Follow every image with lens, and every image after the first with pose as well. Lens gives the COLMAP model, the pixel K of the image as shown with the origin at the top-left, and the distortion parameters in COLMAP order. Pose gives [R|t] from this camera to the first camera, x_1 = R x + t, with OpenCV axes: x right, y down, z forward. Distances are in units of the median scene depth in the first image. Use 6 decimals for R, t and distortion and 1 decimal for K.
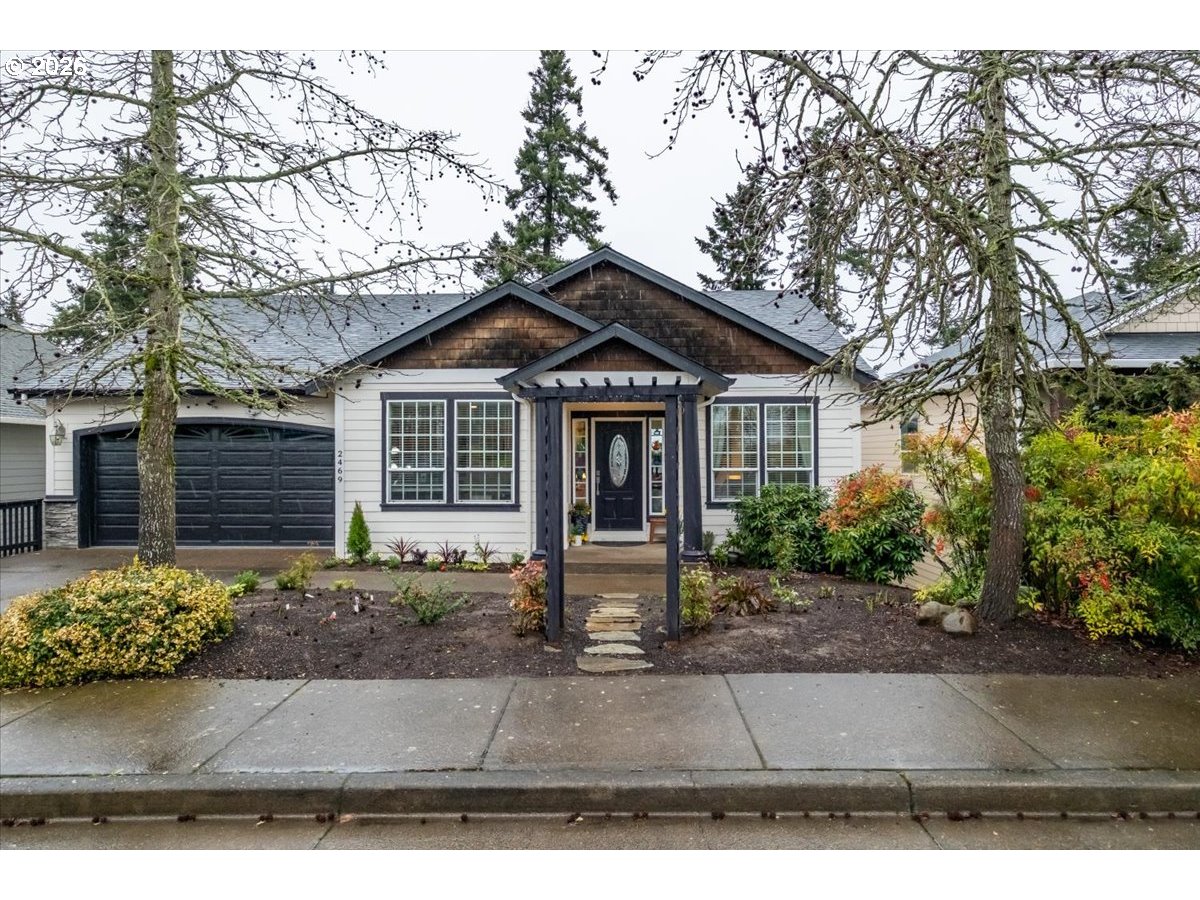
lens RADIAL K [[542.8, 0, 599.8], [0, 542.8, 465.3], [0, 0, 1]] dist [0.000292, -0.000698]
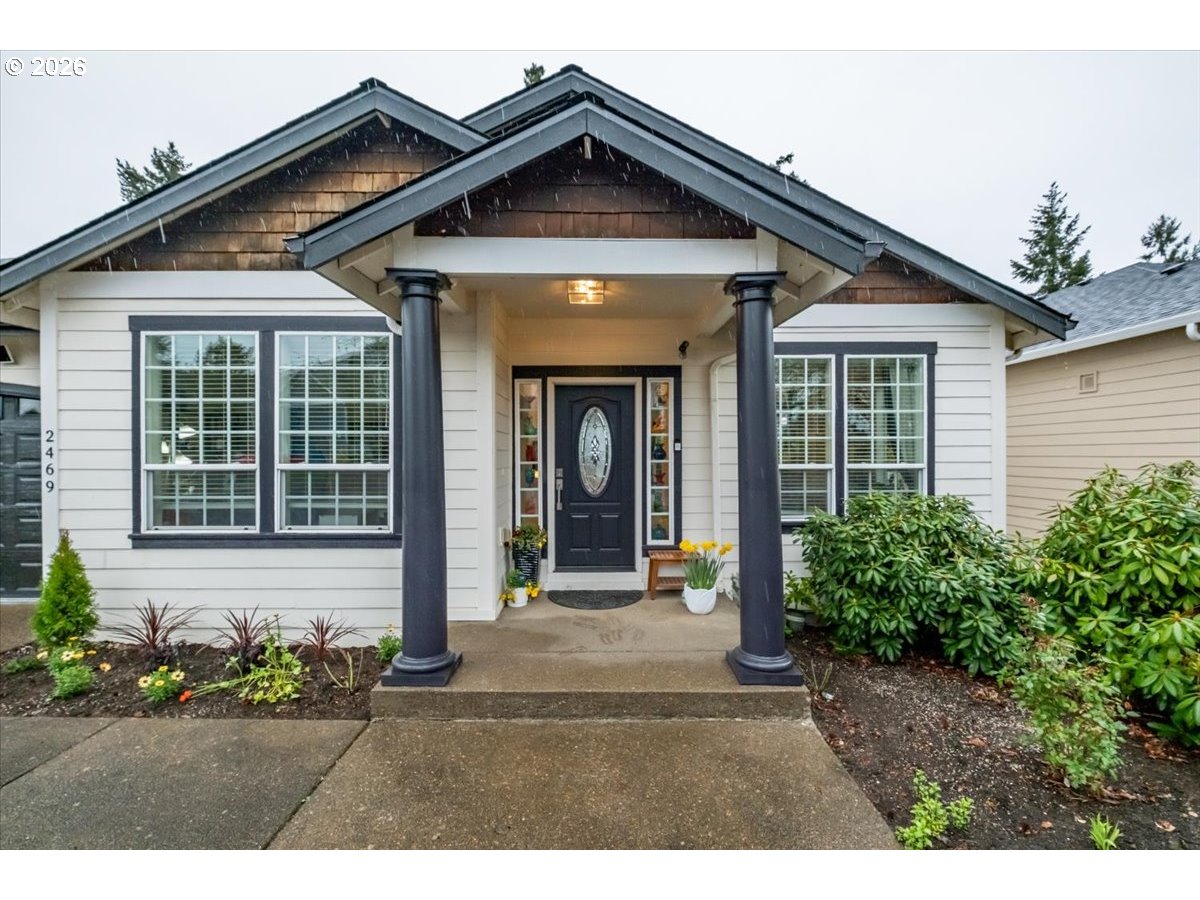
lens RADIAL K [[466.3, 0, 578.1], [0, 466.3, 464.0], [0, 0, 1]] dist [-0.000383, -0.000164]
pose [[0.999999, 0.000059, -0.001187, 0.018365], [-0.000057, 0.999999, 0.001692, 0.003932], [0.001188, -0.001692, 0.999998, 0.518315]]
